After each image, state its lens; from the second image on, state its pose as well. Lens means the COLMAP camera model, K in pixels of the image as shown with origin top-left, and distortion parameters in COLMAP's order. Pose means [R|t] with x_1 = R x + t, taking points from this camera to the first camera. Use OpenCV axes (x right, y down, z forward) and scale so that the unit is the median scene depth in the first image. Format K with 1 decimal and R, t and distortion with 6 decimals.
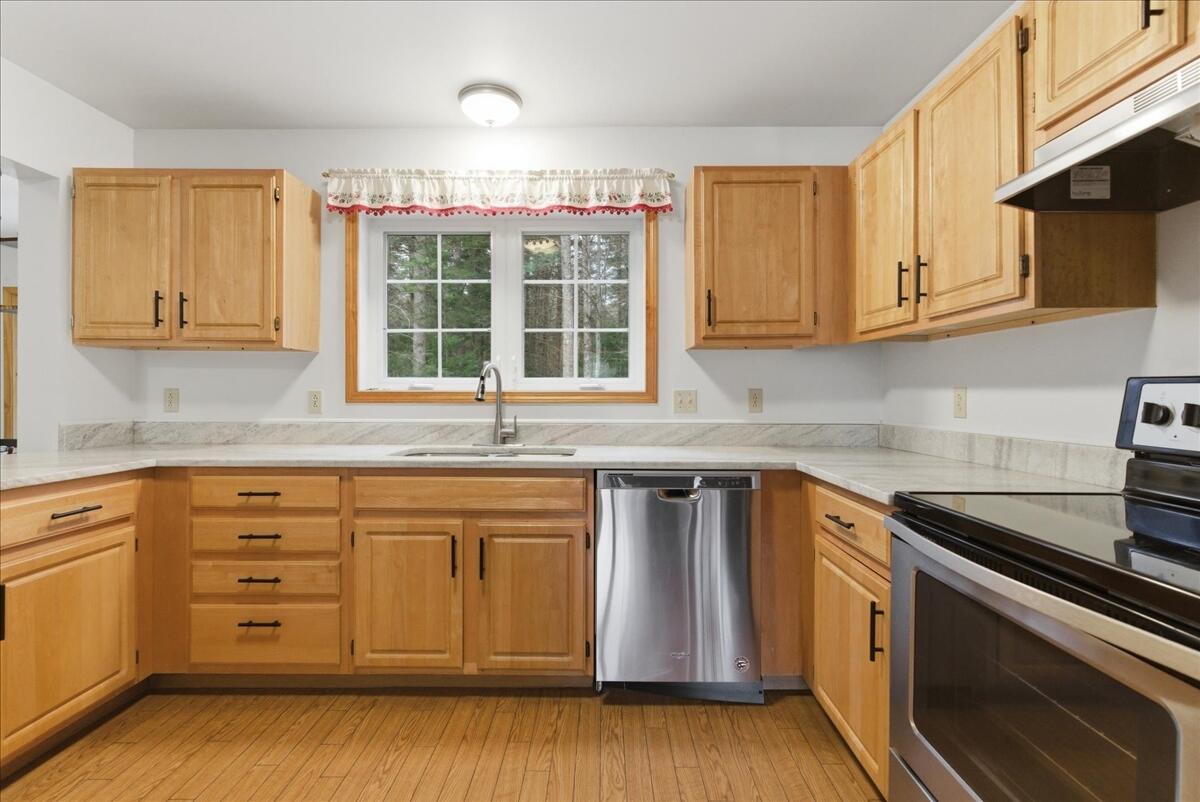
lens RADIAL K [[546.8, 0, 598.6], [0, 546.8, 389.6], [0, 0, 1]] dist [-0.001042, 0.000029]
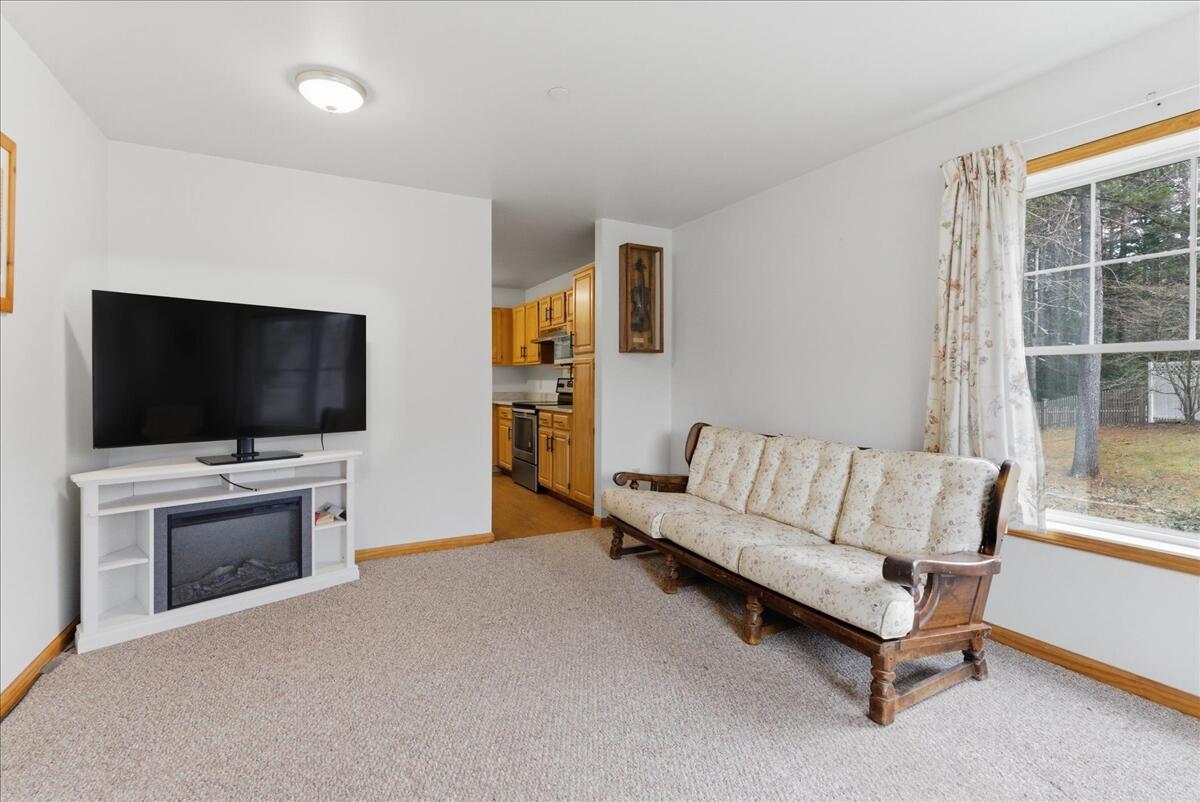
lens RADIAL K [[554.9, 0, 602.7], [0, 554.9, 391.0], [0, 0, 1]] dist [-0.001819, 0.000254]
pose [[0.879215, -0.009404, 0.476332, -0.595301], [-0.001662, 0.999739, 0.022804, -0.012691], [-0.476422, -0.020841, 0.878970, -2.028683]]
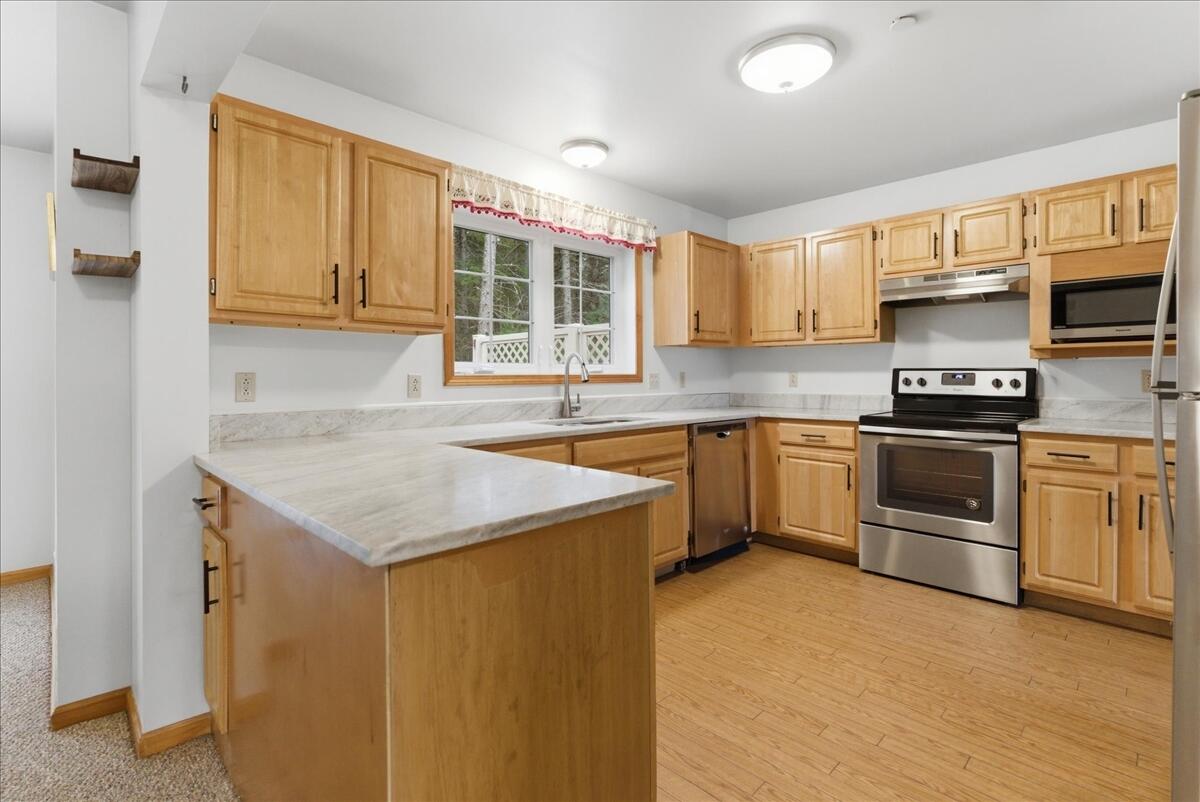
lens RADIAL K [[564.8, 0, 604.0], [0, 564.8, 369.8], [0, 0, 1]] dist [-0.002688, -0.000639]
pose [[0.702488, 0.002474, 0.711691, -1.143896], [0.000736, 0.999991, -0.004203, -0.002687], [-0.711695, 0.003476, 0.702480, 0.036006]]
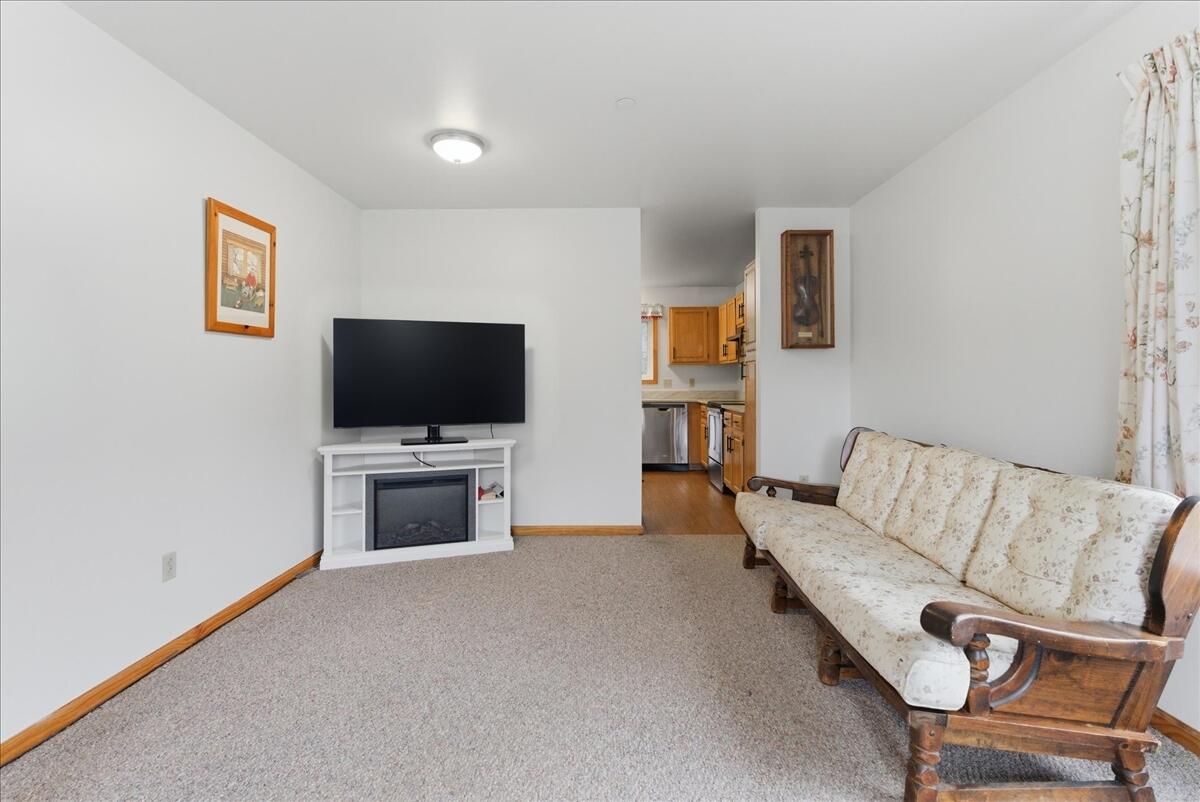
lens RADIAL K [[558.1, 0, 600.1], [0, 558.1, 382.4], [0, 0, 1]] dist [-0.000458, 0.000323]
pose [[0.999980, -0.005736, -0.002596, -0.209401], [0.005759, 0.999944, 0.008891, -0.013176], [0.002545, -0.008906, 0.999957, -2.161545]]
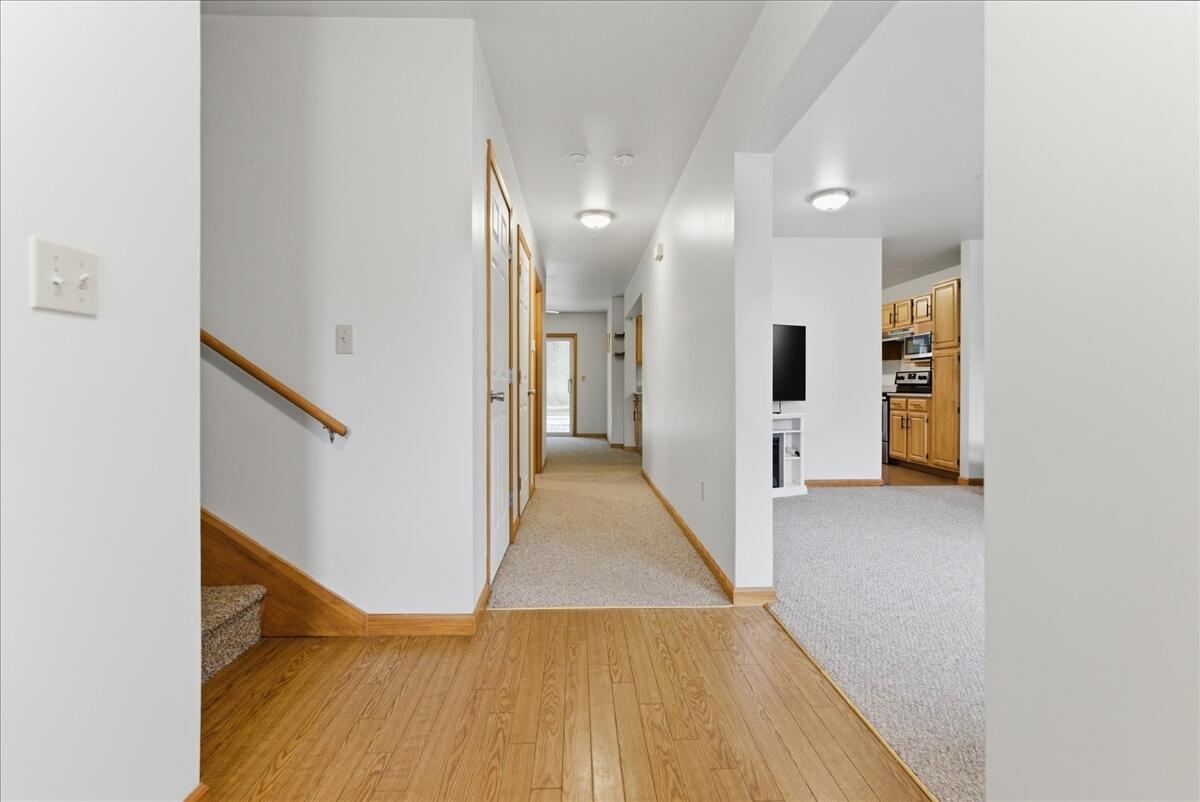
lens RADIAL K [[546.8, 0, 598.6], [0, 546.8, 389.6], [0, 0, 1]] dist [-0.001042, 0.000029]
pose [[0.998696, -0.002354, 0.051004, -1.403469], [0.001961, 0.999968, 0.007761, 0.063203], [-0.051021, -0.007651, 0.998668, -2.621689]]
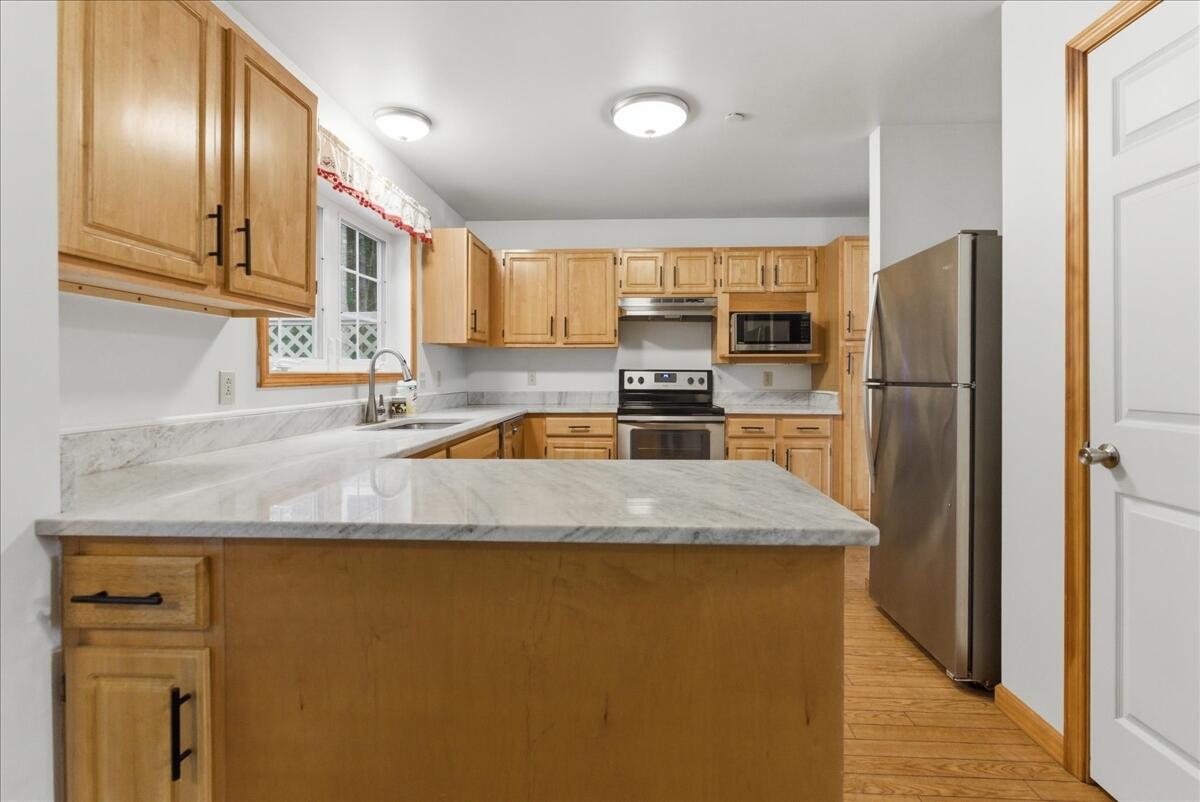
lens RADIAL K [[551.7, 0, 604.7], [0, 551.7, 376.5], [0, 0, 1]] dist [-0.003183, -0.000226]
pose [[0.038248, -0.006423, 0.999248, -1.375853], [-0.006071, 0.999959, 0.006660, -0.000221], [-0.999250, -0.006321, 0.038208, 0.548585]]
